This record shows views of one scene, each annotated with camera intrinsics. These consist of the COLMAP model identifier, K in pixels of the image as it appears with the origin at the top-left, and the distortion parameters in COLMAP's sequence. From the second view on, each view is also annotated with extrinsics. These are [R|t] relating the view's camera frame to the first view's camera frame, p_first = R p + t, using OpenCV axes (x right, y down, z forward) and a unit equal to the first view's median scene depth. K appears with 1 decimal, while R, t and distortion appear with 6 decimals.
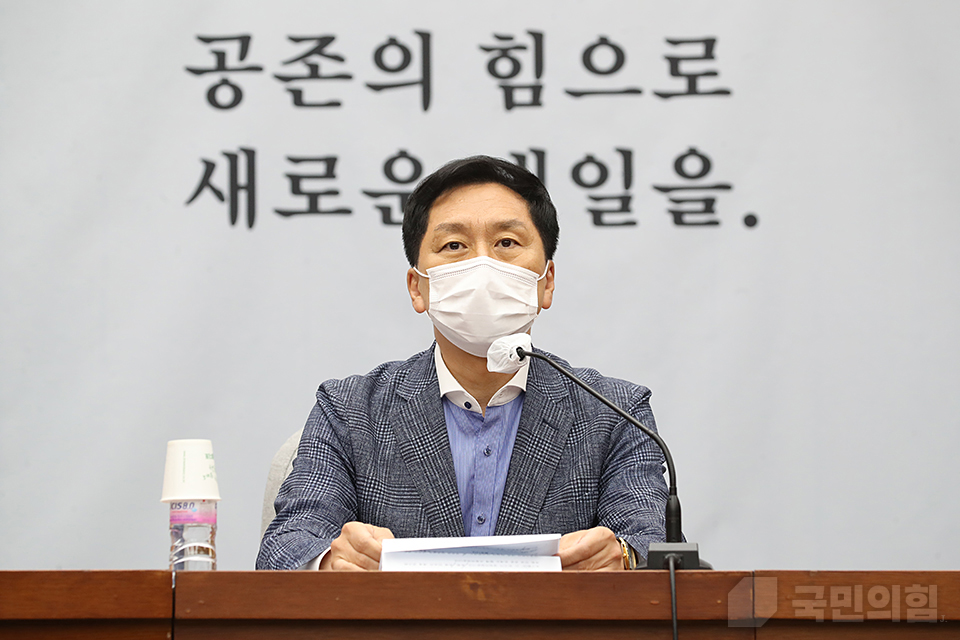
lens RADIAL K [[4850.5, 0, 480.0], [0, 4850.5, 320.0], [0, 0, 1]] dist [0.550498, 1.722412]
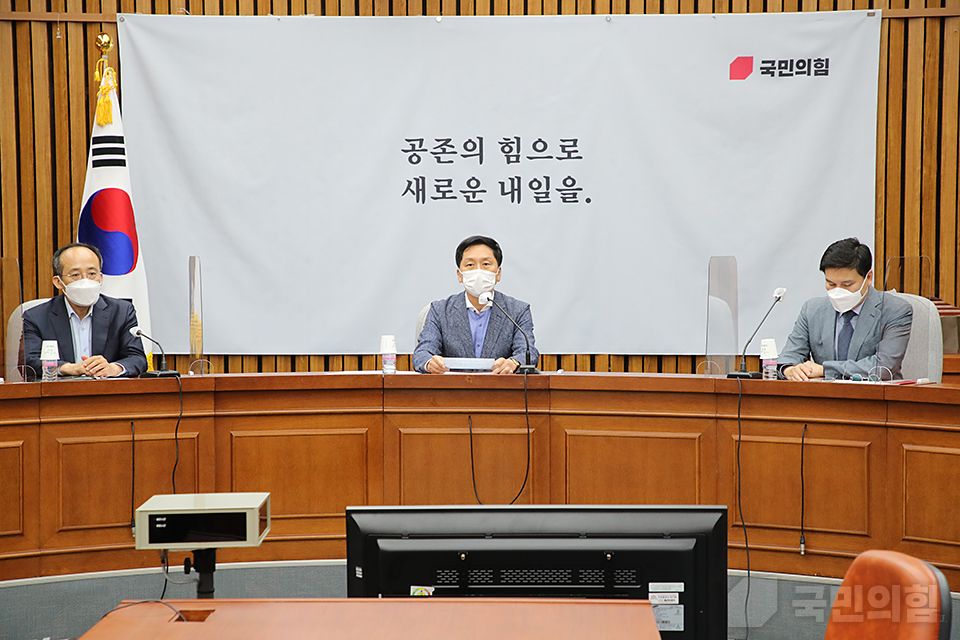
lens RADIAL K [[2215.7, 0, 480.0], [0, 2215.7, 320.0], [0, 0, 1]] dist [0.324378, 0.236804]
pose [[0.998873, 0.003282, -0.047346, 0.072531], [0.003300, 0.990388, 0.138275, -0.185293], [0.047345, -0.138275, 0.989262, -0.511069]]
